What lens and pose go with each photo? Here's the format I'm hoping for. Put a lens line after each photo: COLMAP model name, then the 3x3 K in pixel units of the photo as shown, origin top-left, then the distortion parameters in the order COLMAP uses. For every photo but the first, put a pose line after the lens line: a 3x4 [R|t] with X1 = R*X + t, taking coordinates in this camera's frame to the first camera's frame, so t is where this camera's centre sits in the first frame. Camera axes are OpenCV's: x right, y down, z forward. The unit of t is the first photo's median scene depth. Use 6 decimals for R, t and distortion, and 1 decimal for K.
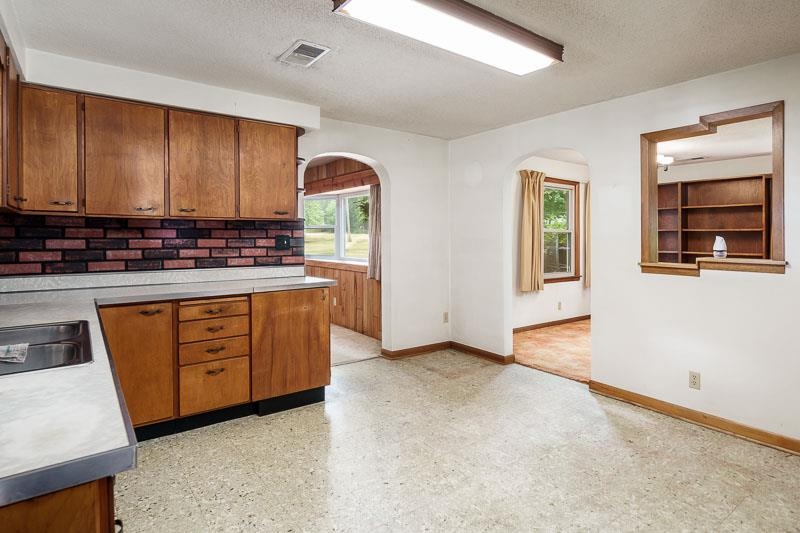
lens RADIAL K [[439.1, 0, 430.3], [0, 439.1, 236.9], [0, 0, 1]] dist [0.000500, 0.000149]
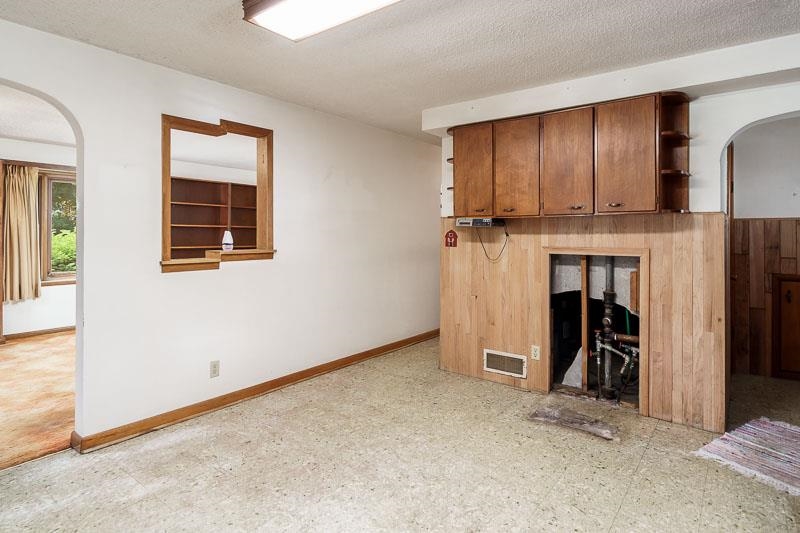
lens RADIAL K [[441.6, 0, 399.7], [0, 441.6, 226.6], [0, 0, 1]] dist [-0.000905, -0.000021]
pose [[-0.229856, 0.008429, 0.973188, -0.540269], [0.000366, 0.999963, -0.008574, -0.003011], [-0.973225, -0.001615, -0.229850, 0.838863]]
